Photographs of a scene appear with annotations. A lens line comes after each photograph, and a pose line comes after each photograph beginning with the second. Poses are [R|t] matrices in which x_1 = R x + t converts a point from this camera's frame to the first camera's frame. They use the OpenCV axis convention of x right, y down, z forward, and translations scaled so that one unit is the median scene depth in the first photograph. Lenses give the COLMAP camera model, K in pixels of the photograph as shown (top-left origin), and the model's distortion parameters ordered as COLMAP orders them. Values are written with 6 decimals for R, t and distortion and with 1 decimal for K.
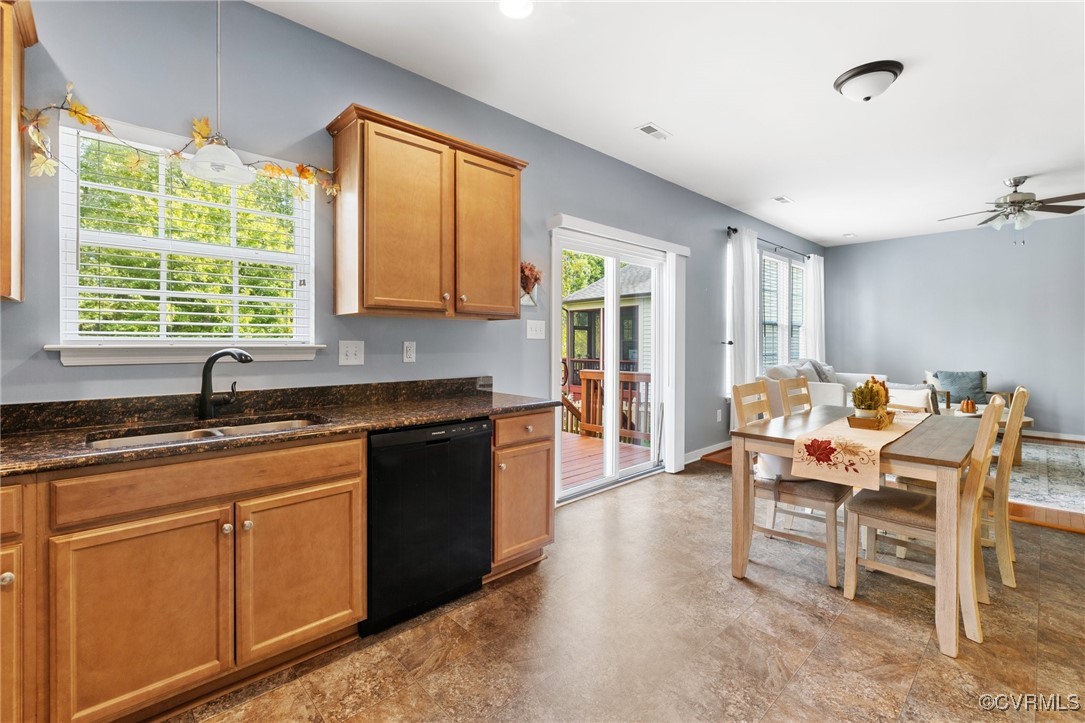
lens RADIAL K [[484.3, 0, 534.1], [0, 484.3, 346.9], [0, 0, 1]] dist [0.000592, 0.000313]
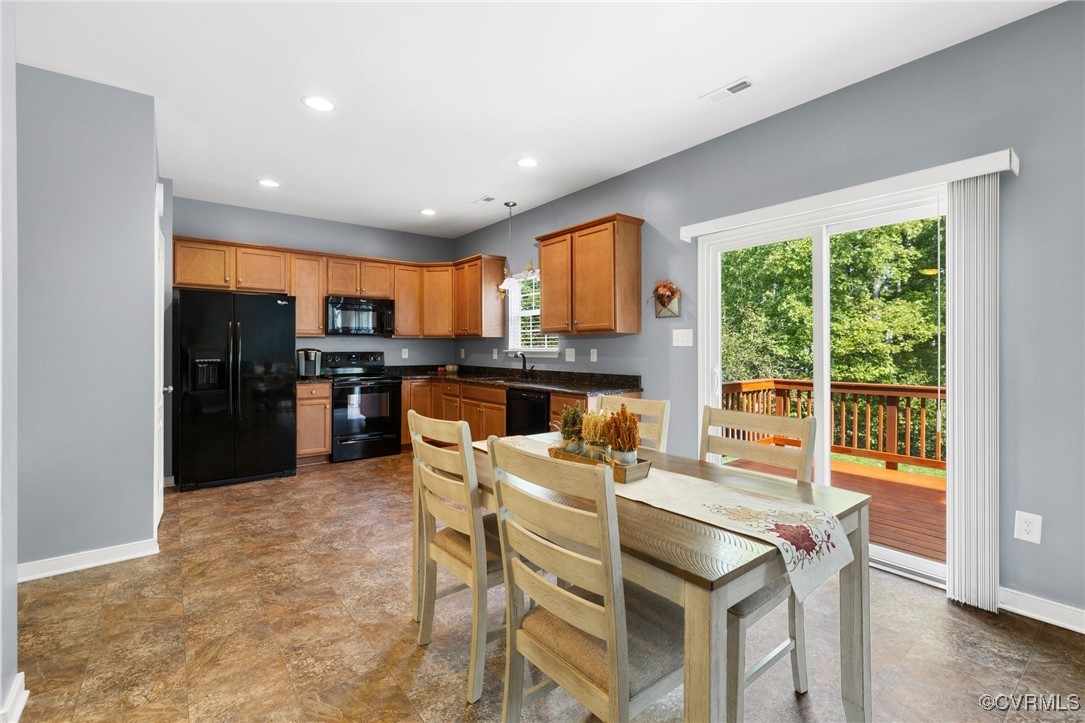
lens RADIAL K [[484.3, 0, 545.3], [0, 484.3, 351.6], [0, 0, 1]] dist [0.000592, 0.000313]
pose [[-0.090965, 0.005221, -0.995840, 1.876723], [-0.008714, 0.999944, 0.006039, -0.014060], [0.995816, 0.009227, -0.090915, 1.328330]]
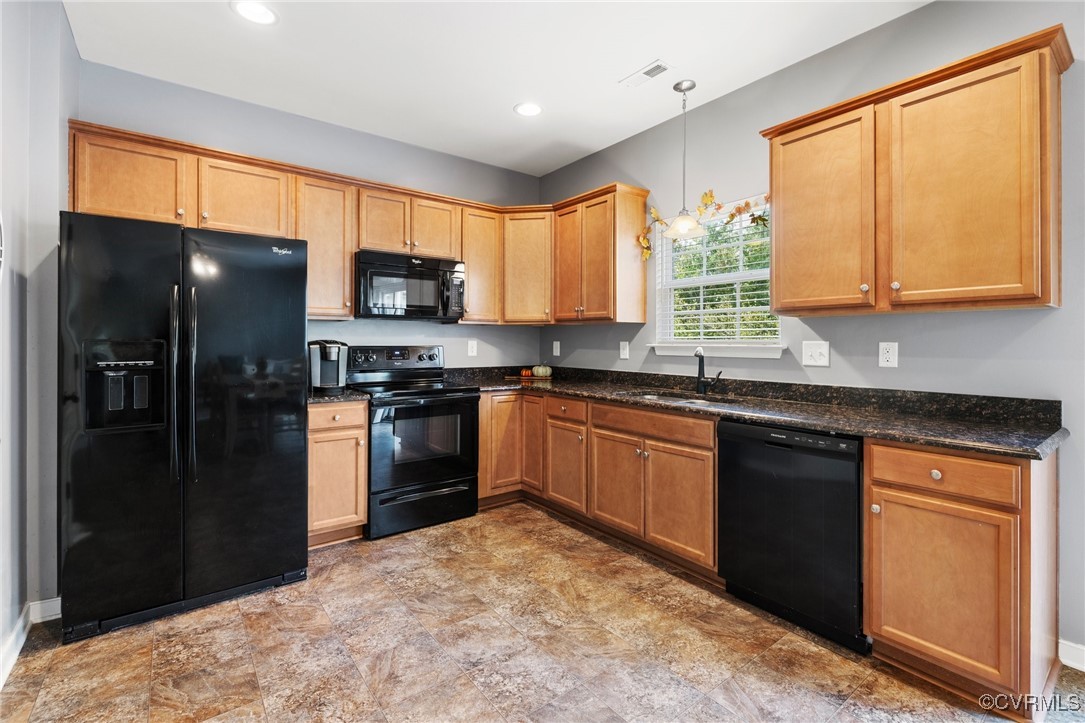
lens RADIAL K [[484.3, 0, 549.3], [0, 484.3, 346.2], [0, 0, 1]] dist [0.000592, 0.000313]
pose [[-0.089735, 0.006972, -0.995941, 0.850411], [-0.012386, 0.999890, 0.008115, -0.005710], [0.995889, 0.013064, -0.089639, 0.654671]]
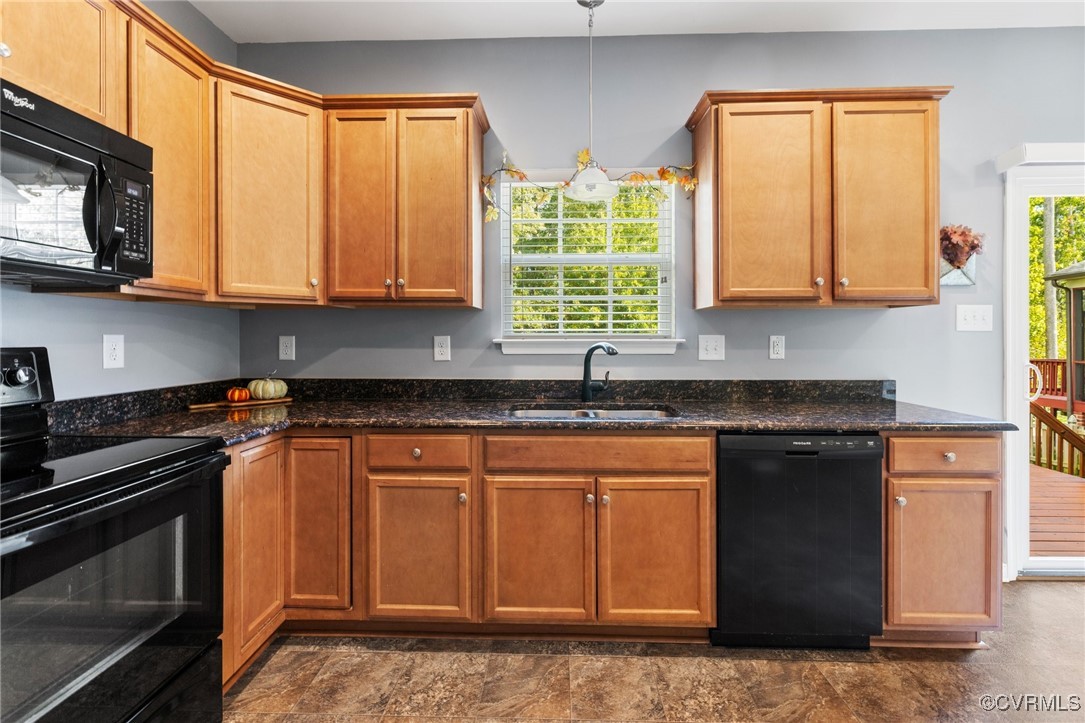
lens RADIAL K [[484.3, 0, 535.1], [0, 484.3, 339.3], [0, 0, 1]] dist [0.000592, 0.000313]
pose [[0.709199, 0.000319, -0.705009, 0.069522], [-0.004586, 0.999981, -0.004161, 0.001598], [0.704994, 0.006184, 0.709186, 0.070051]]
